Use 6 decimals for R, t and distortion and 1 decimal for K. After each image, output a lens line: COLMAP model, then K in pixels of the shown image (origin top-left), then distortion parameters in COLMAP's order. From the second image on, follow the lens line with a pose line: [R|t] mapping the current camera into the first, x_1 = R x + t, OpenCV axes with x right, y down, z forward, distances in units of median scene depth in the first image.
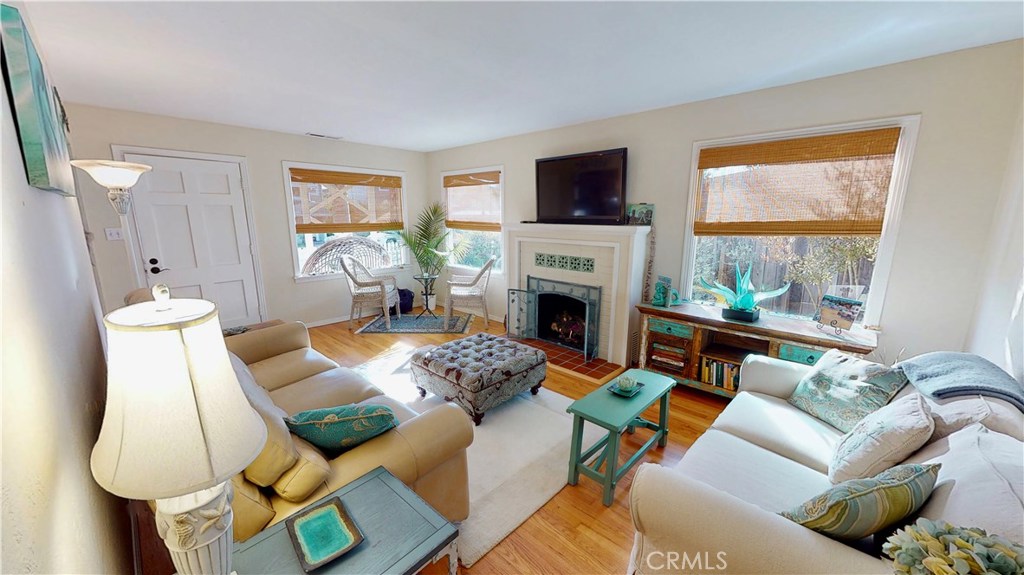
lens RADIAL K [[372.2, 0, 512.6], [0, 372.2, 288.2], [0, 0, 1]] dist [-0.014565, -0.000517]
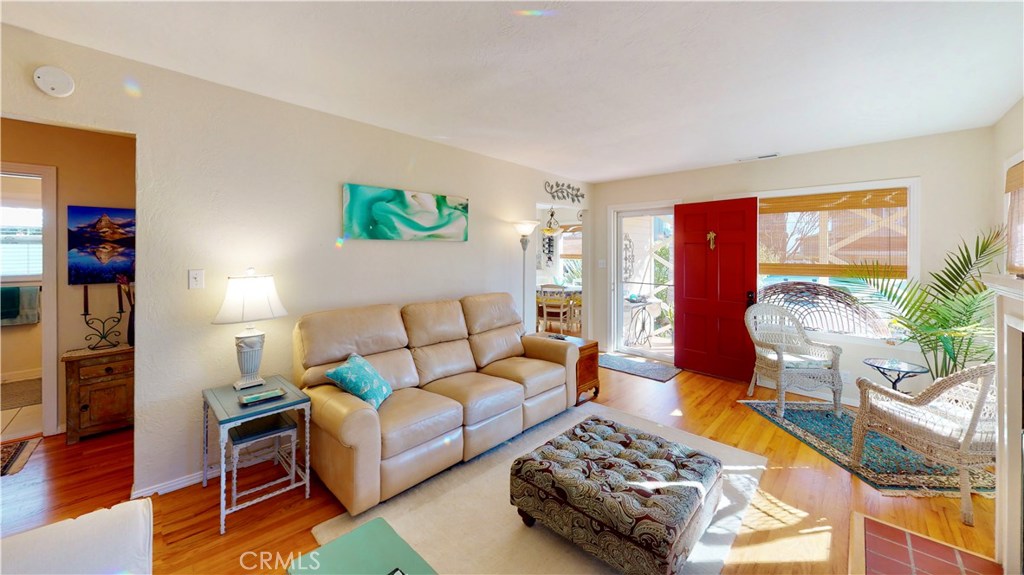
lens RADIAL K [[372.2, 0, 512.0], [0, 372.2, 291.7], [0, 0, 1]] dist [-0.014565, -0.000517]
pose [[-0.020213, 0.095045, -0.995268, 0.524120], [-0.194675, 0.976043, 0.097163, -0.135051], [0.980659, 0.195718, -0.001226, 0.763308]]
